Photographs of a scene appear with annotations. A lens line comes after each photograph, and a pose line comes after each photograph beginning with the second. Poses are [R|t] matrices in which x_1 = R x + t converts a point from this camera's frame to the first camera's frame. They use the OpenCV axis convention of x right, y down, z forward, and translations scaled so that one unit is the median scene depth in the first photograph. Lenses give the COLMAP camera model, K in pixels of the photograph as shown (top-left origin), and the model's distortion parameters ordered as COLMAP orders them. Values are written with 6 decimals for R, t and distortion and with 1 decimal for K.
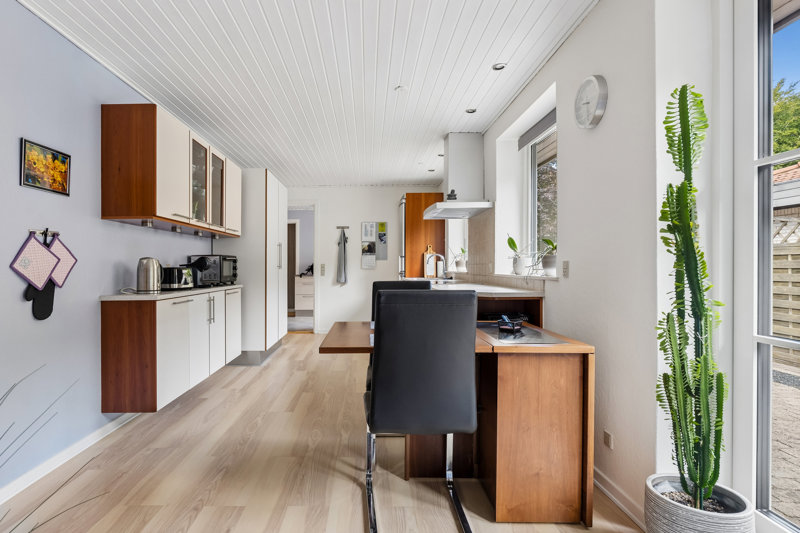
lens RADIAL K [[417.9, 0, 397.9], [0, 417.9, 266.9], [0, 0, 1]] dist [-0.005168, -0.000360]
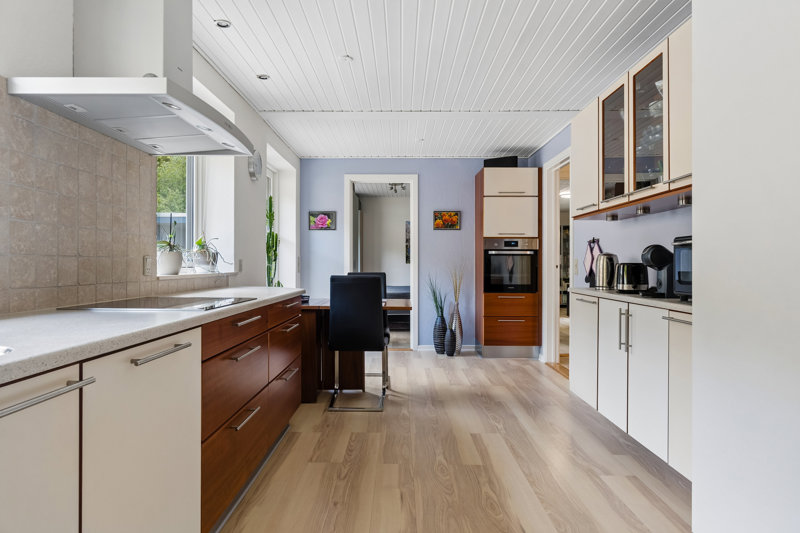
lens RADIAL K [[525.7, 0, 400.1], [0, 525.7, 265.6], [0, 0, 1]] dist [0.006713, 0.002894]
pose [[-0.996746, 0.001199, 0.080600, -0.193248], [0.000973, 0.999995, -0.002846, 0.008140], [-0.080604, -0.002758, -0.996742, 2.057932]]
